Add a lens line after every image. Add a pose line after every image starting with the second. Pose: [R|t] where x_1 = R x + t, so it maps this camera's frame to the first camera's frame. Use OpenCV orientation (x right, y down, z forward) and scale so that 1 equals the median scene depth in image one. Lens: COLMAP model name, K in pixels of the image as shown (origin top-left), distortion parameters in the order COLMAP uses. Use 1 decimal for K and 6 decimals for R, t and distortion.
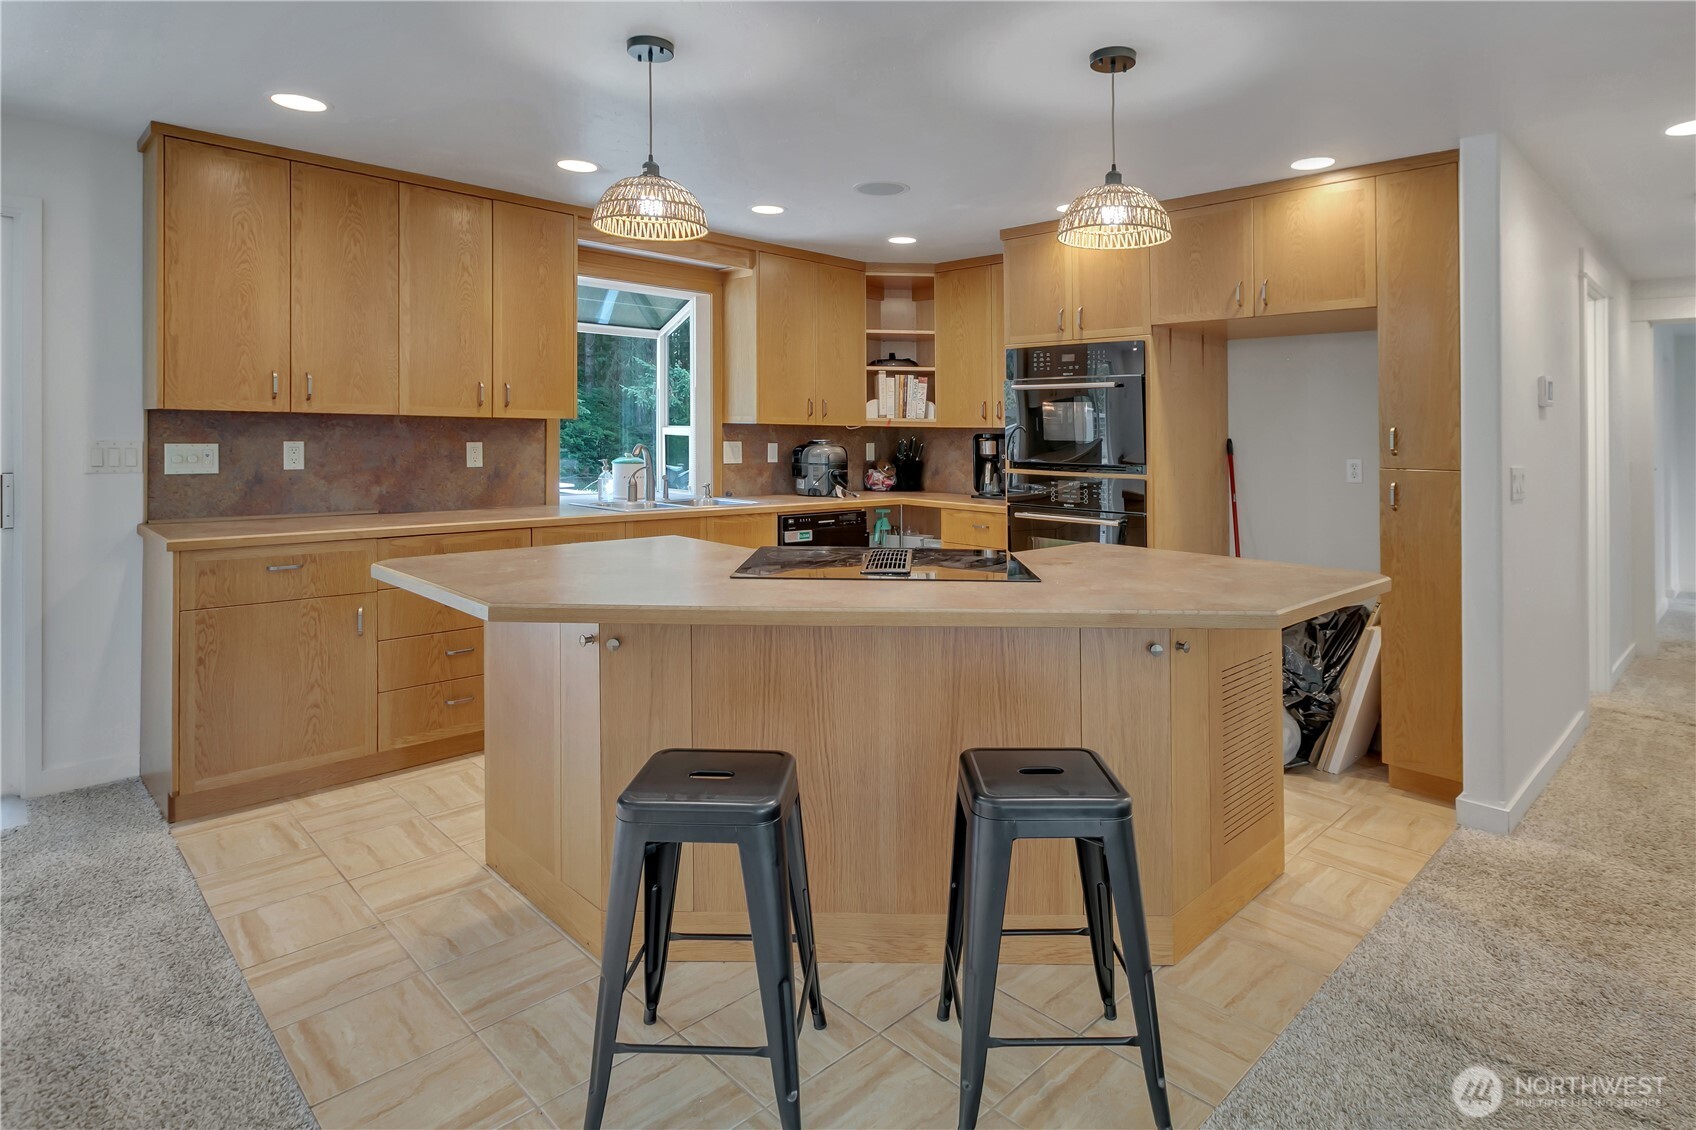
lens RADIAL K [[897.6, 0, 885.1], [0, 897.6, 433.6], [0, 0, 1]] dist [0.000217, 0.000800]
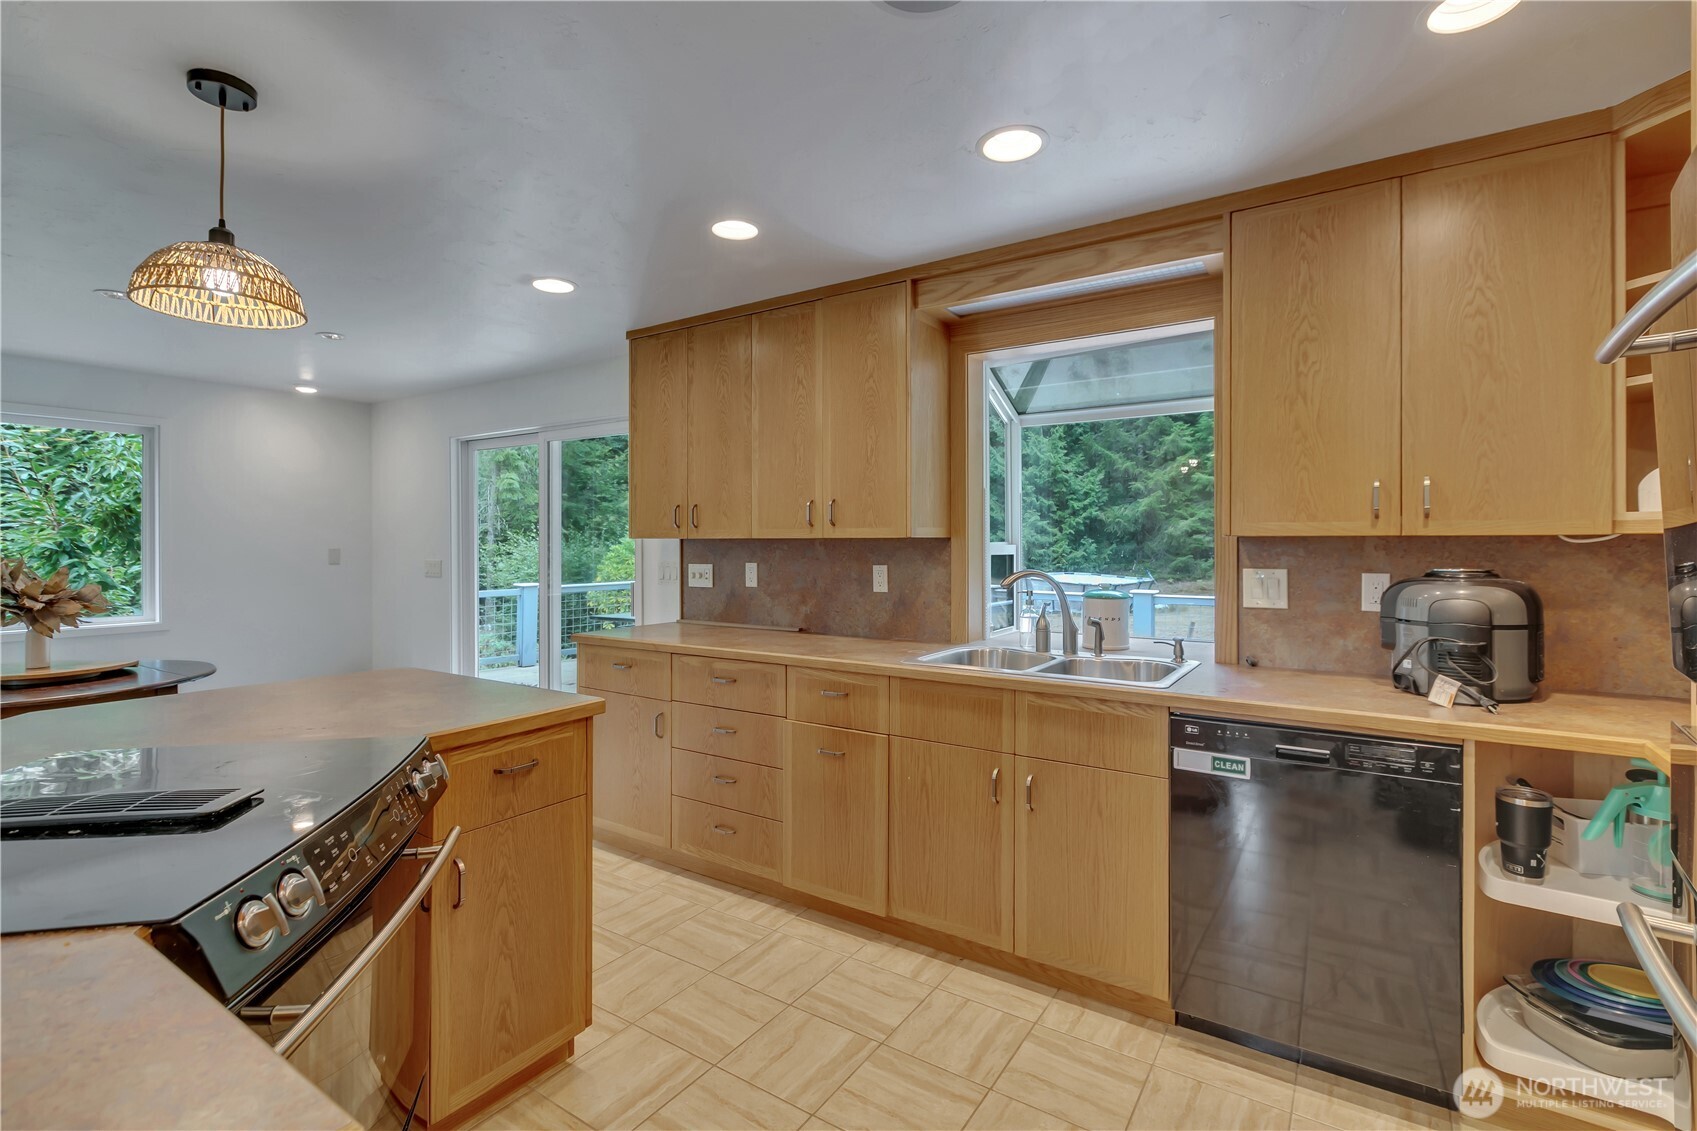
lens RADIAL K [[792.1, 0, 836.1], [0, 792.1, 551.5], [0, 0, 1]] dist [-0.002292, -0.001690]
pose [[0.183280, -0.006952, -0.983036, 0.305743], [0.002264, 0.999975, -0.006649, 0.000901], [0.983058, -0.001007, 0.183291, 0.749160]]
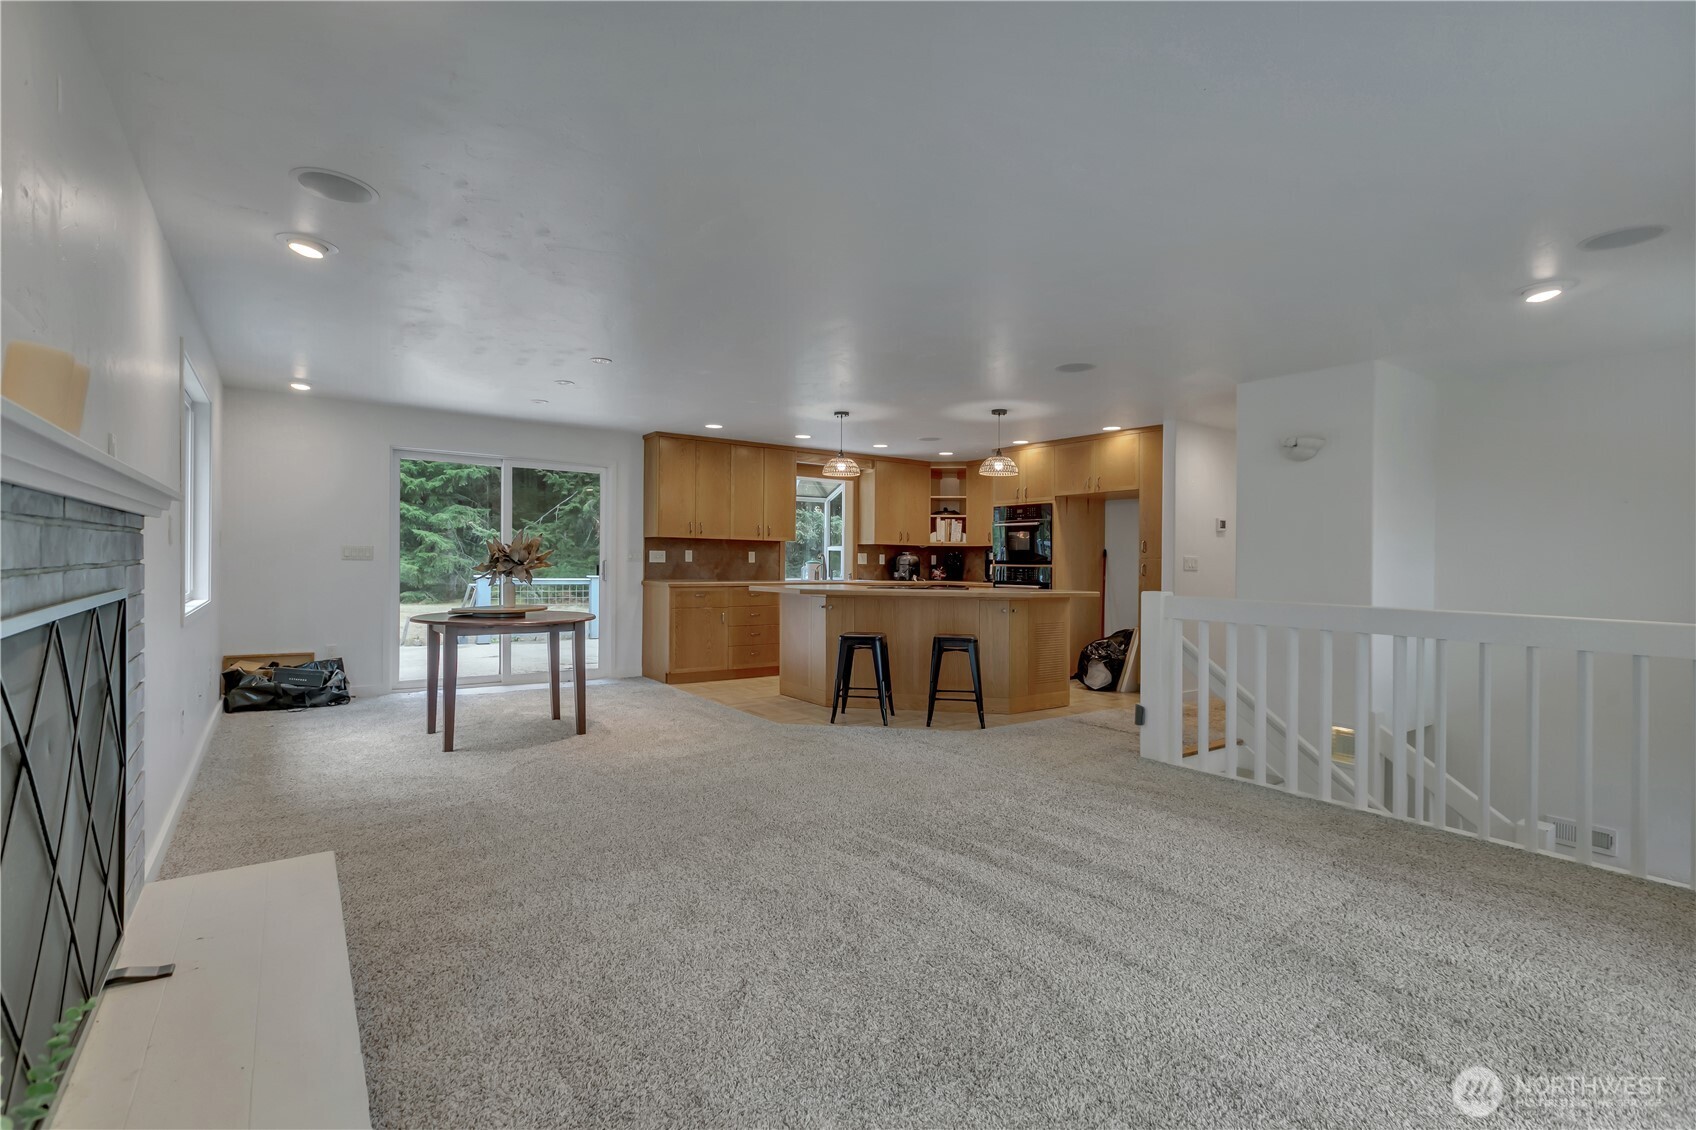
lens RADIAL K [[791.6, 0, 844.2], [0, 791.6, 581.0], [0, 0, 1]] dist [-0.002292, -0.001690]
pose [[0.984192, 0.003334, -0.177073, 0.120487], [0.000019, 0.999821, 0.018928, 0.042576], [0.177105, -0.018632, 0.984016, -0.870865]]
